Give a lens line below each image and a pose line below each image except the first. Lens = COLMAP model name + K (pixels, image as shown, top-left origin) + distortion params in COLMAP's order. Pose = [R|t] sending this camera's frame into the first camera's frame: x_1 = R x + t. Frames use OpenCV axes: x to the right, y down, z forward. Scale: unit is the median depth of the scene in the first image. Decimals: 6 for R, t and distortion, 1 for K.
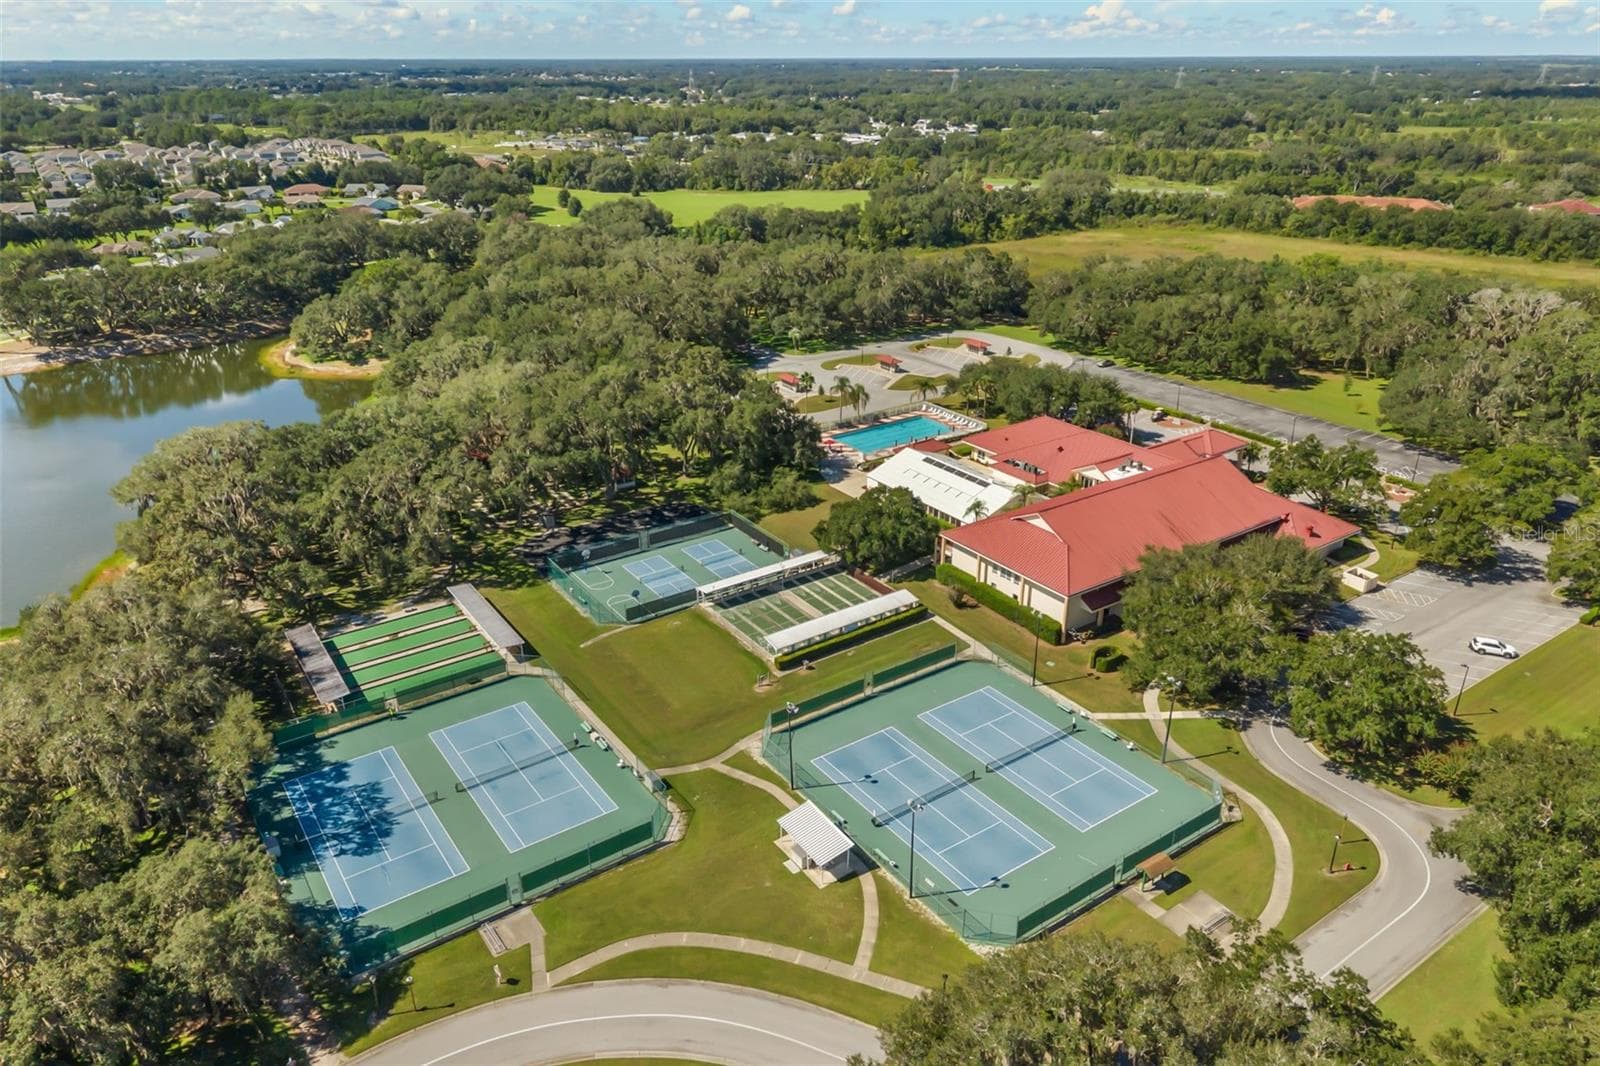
lens RADIAL K [[1103.5, 0, 800.7], [0, 1103.5, 498.7], [0, 0, 1]] dist [0.053950, -0.087468]
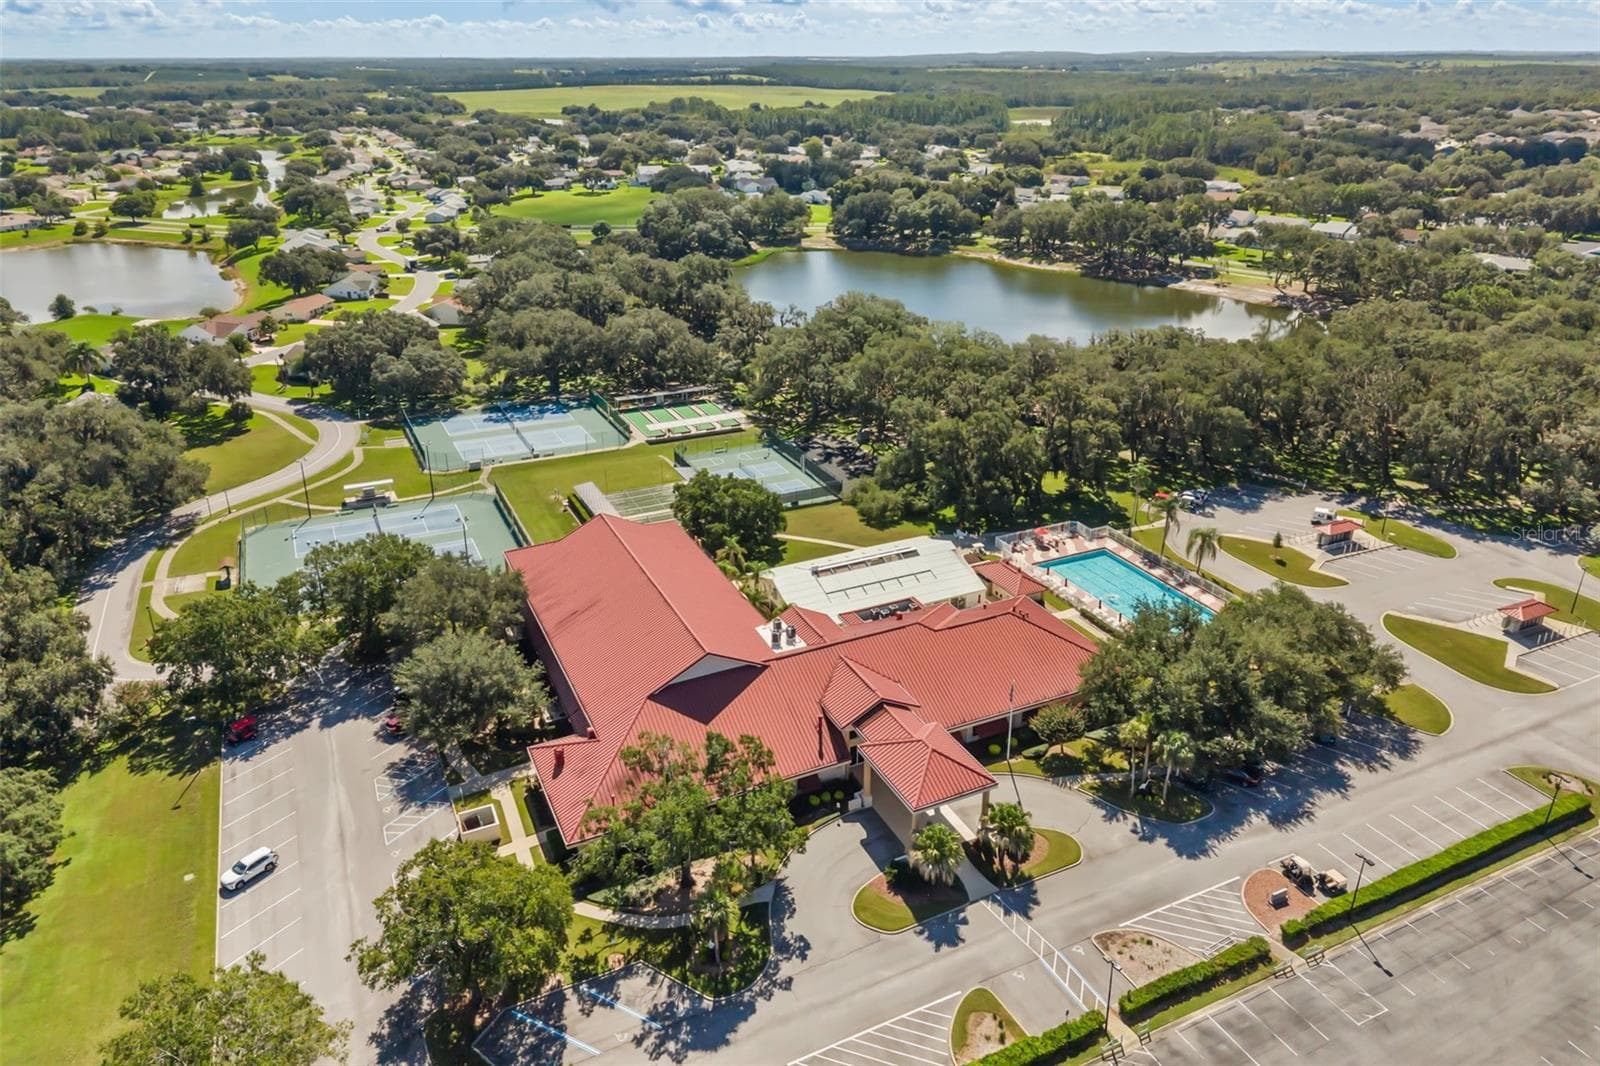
lens RADIAL K [[1048.3, 0, 773.9], [0, 1048.3, 533.9], [0, 0, 1]] dist [0.059427, -0.073188]
pose [[-0.180608, 0.411198, -0.893475, 1.120467], [-0.360057, 0.817714, 0.449113, -0.487239], [0.915281, 0.402815, 0.000369, 1.266071]]
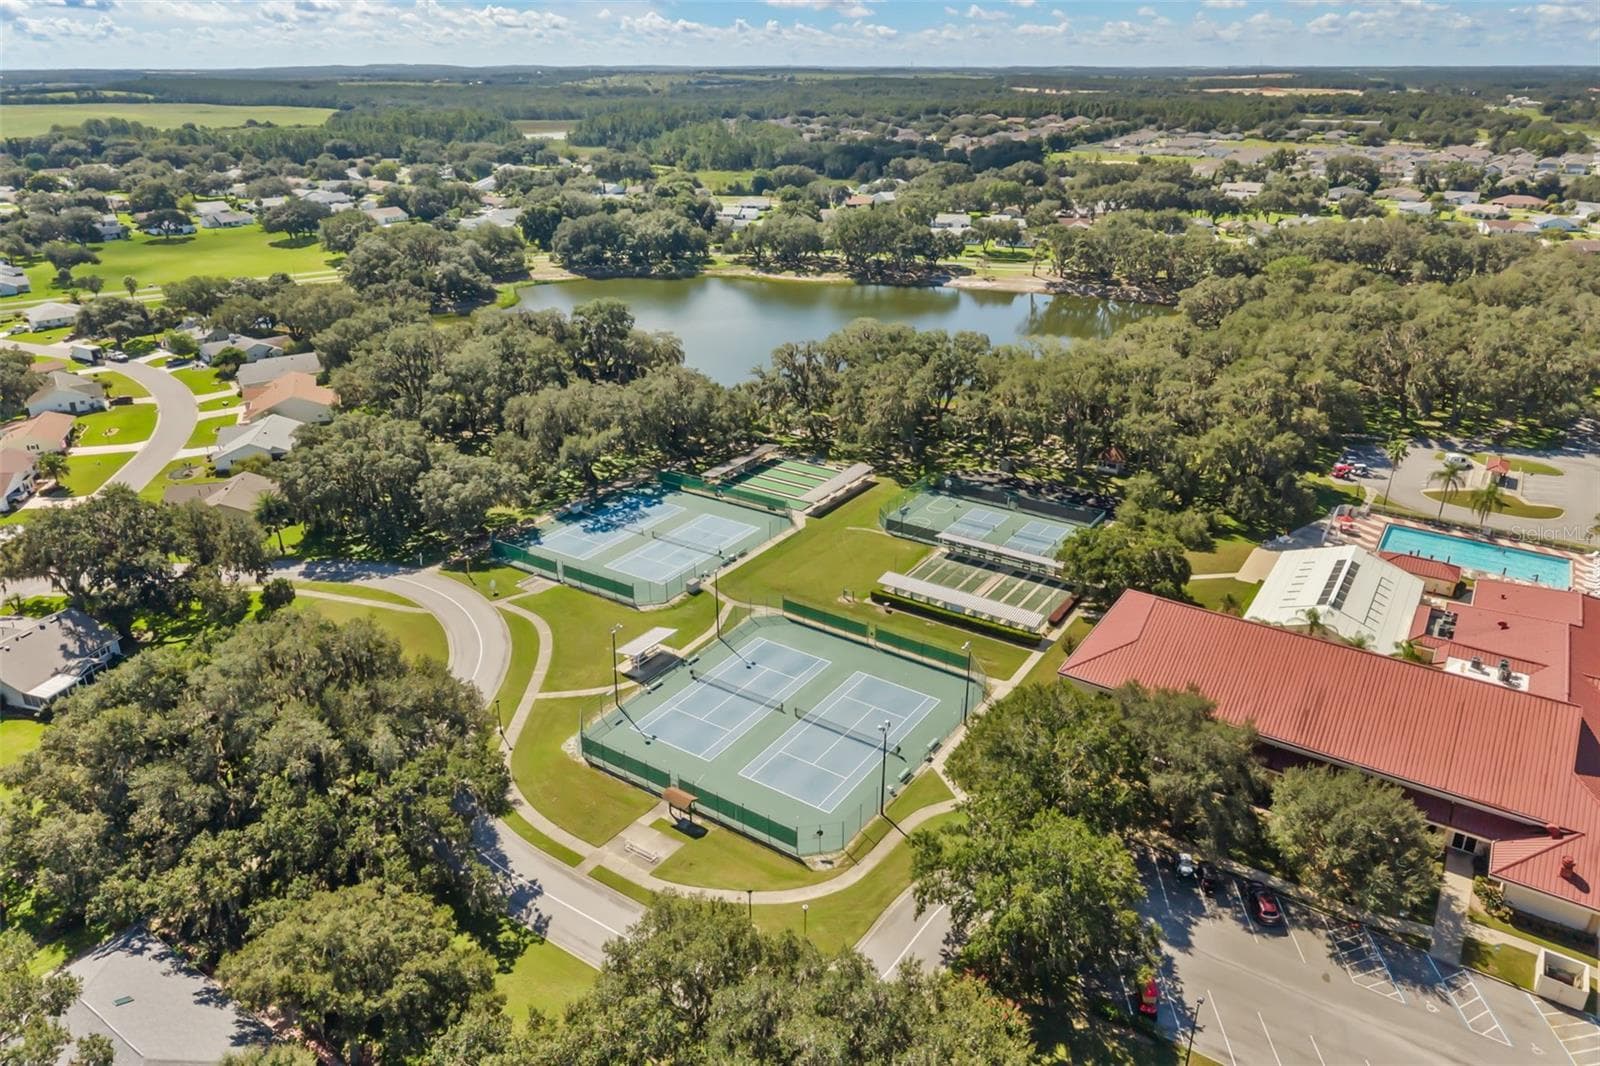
lens RADIAL K [[1048.3, 0, 773.9], [0, 1048.3, 533.9], [0, 0, 1]] dist [0.059427, -0.073188]
pose [[0.348158, 0.382785, -0.855723, 0.856354], [-0.345146, 0.901053, 0.262637, -0.156451], [0.871585, 0.203910, 0.445825, 0.424722]]
